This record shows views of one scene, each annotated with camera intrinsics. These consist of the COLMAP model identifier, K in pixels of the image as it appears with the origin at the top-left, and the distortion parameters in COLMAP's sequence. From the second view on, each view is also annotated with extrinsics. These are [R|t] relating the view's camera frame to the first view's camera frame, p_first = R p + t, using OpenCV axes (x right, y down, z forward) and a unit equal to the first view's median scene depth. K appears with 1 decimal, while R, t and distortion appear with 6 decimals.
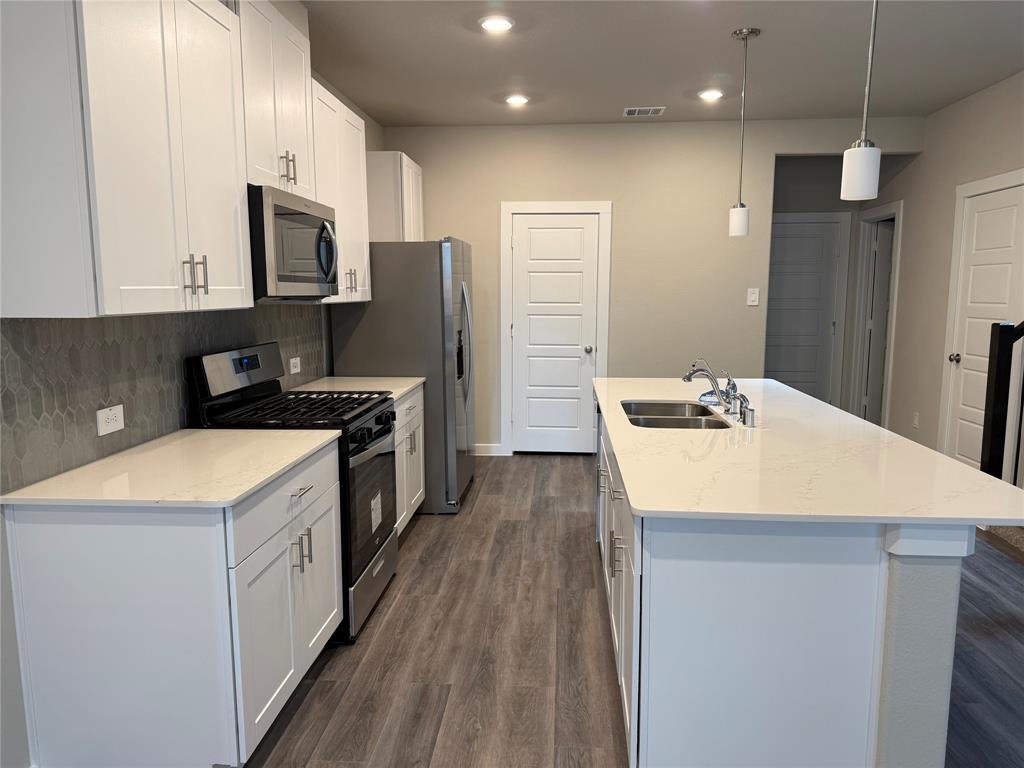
lens RADIAL K [[718.4, 0, 512.5], [0, 718.4, 393.8], [0, 0, 1]] dist [0.060864, -0.070970]
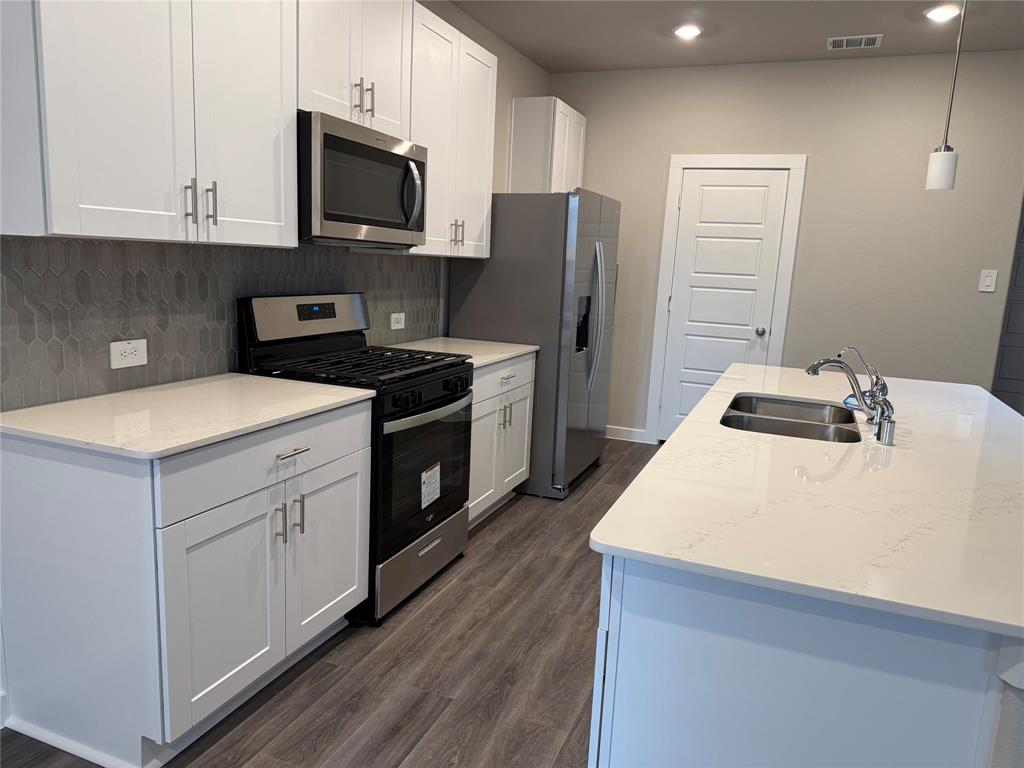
lens RADIAL K [[718.4, 0, 508.7], [0, 718.4, 391.9], [0, 0, 1]] dist [0.060864, -0.070970]
pose [[0.948977, 0.103768, -0.297782, 0.174086], [-0.094252, 0.994477, 0.046181, -0.004370], [0.300929, -0.015758, 0.953516, 0.187953]]
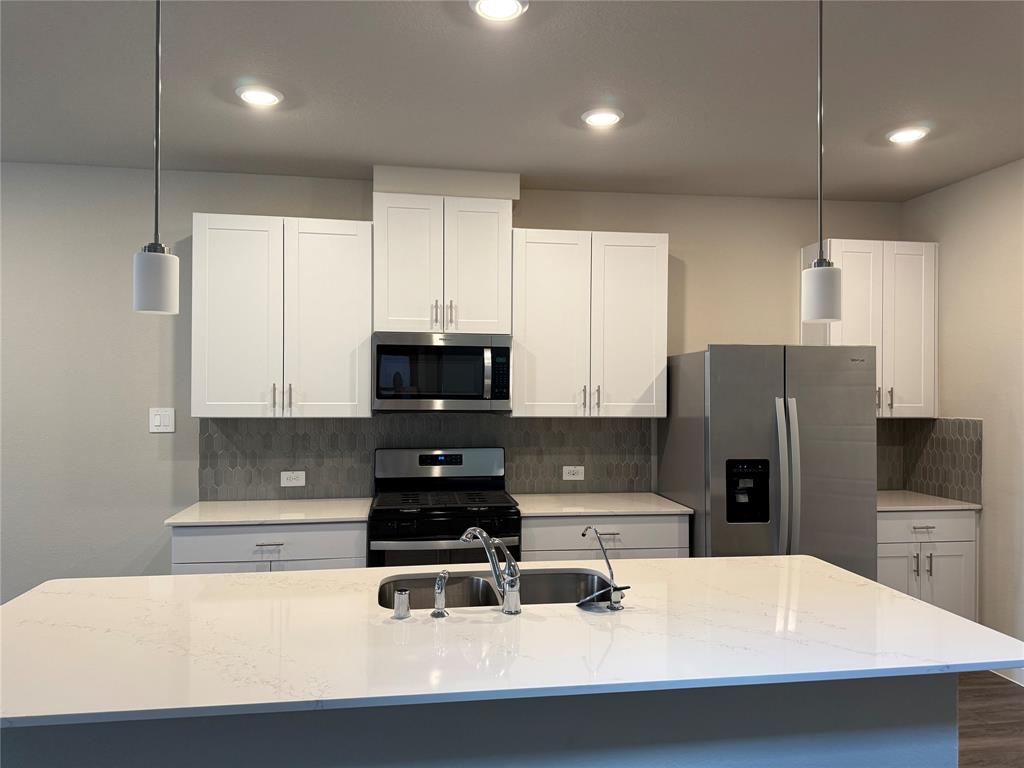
lens RADIAL K [[718.4, 0, 510.0], [0, 718.4, 382.0], [0, 0, 1]] dist [0.060864, -0.070970]
pose [[0.234556, -0.003427, -0.972097, 0.982322], [-0.145889, 0.988544, -0.038686, -0.159087], [0.961093, 0.150892, 0.231369, 0.855727]]
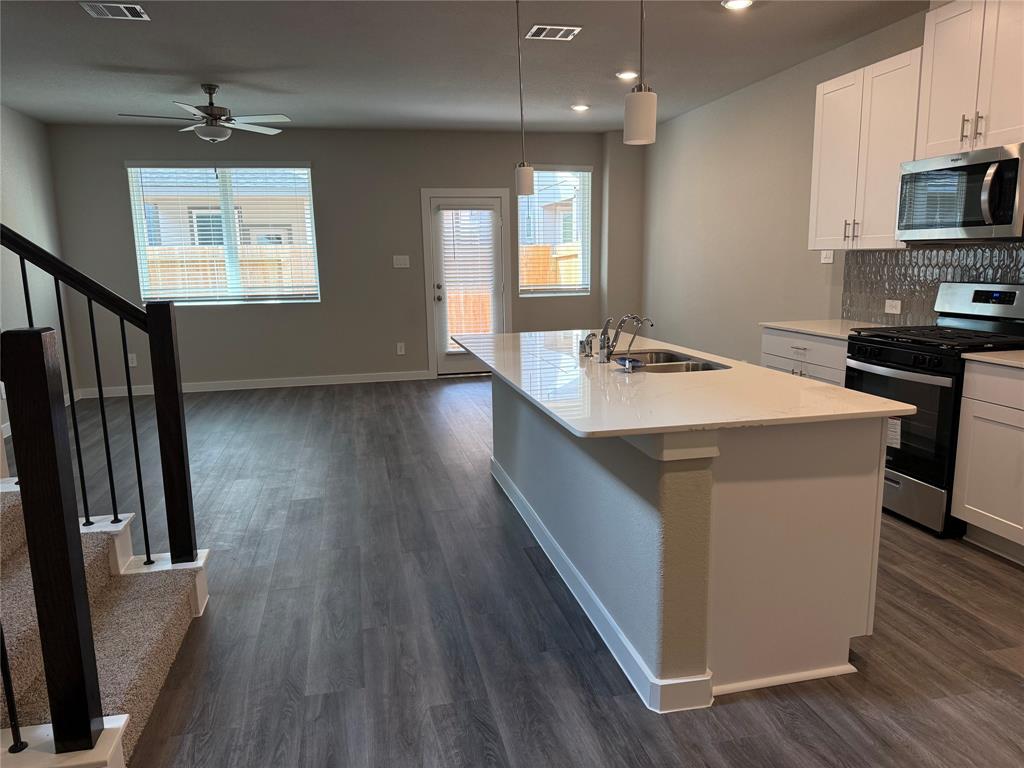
lens RADIAL K [[718.4, 0, 511.4], [0, 718.4, 383.6], [0, 0, 1]] dist [0.060864, -0.070970]
pose [[-0.959176, 0.072077, -0.273469, 0.754525], [-0.016531, 0.951035, 0.308641, -0.275151], [0.282325, 0.300562, -0.911019, 2.018217]]
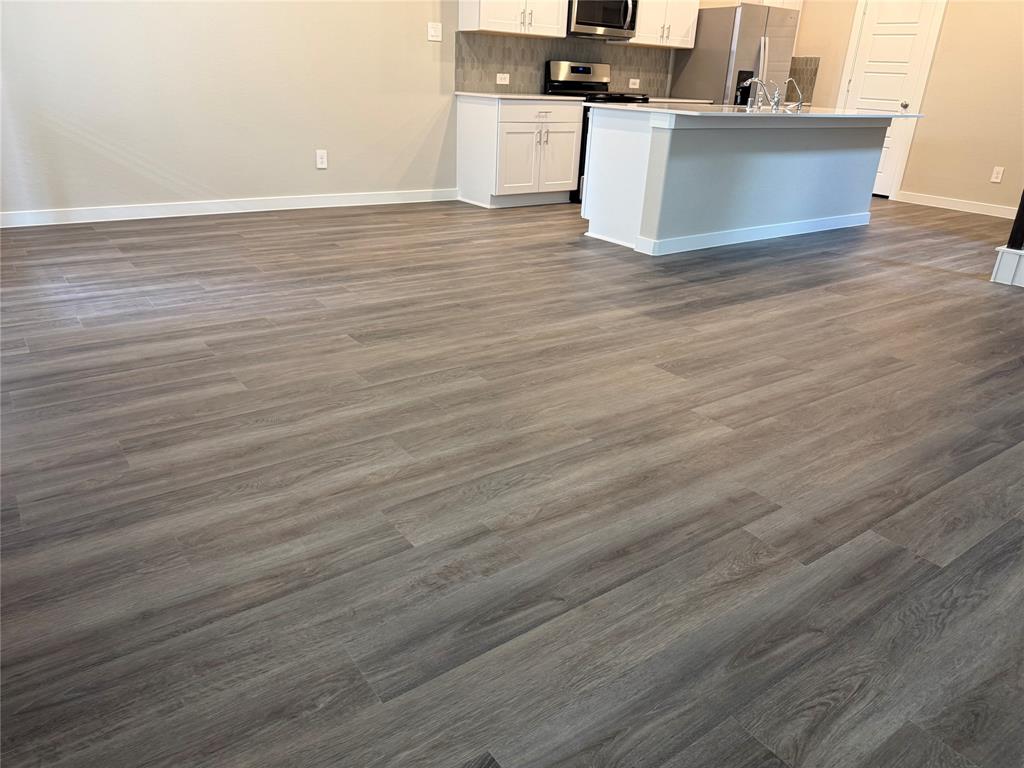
lens RADIAL K [[718.4, 0, 518.5], [0, 718.4, 395.3], [0, 0, 1]] dist [0.060864, -0.070970]
pose [[0.649125, 0.335803, -0.682549, 1.384653], [-0.153416, 0.936641, 0.314909, 0.225078], [0.745050, -0.099701, 0.659515, -0.686823]]
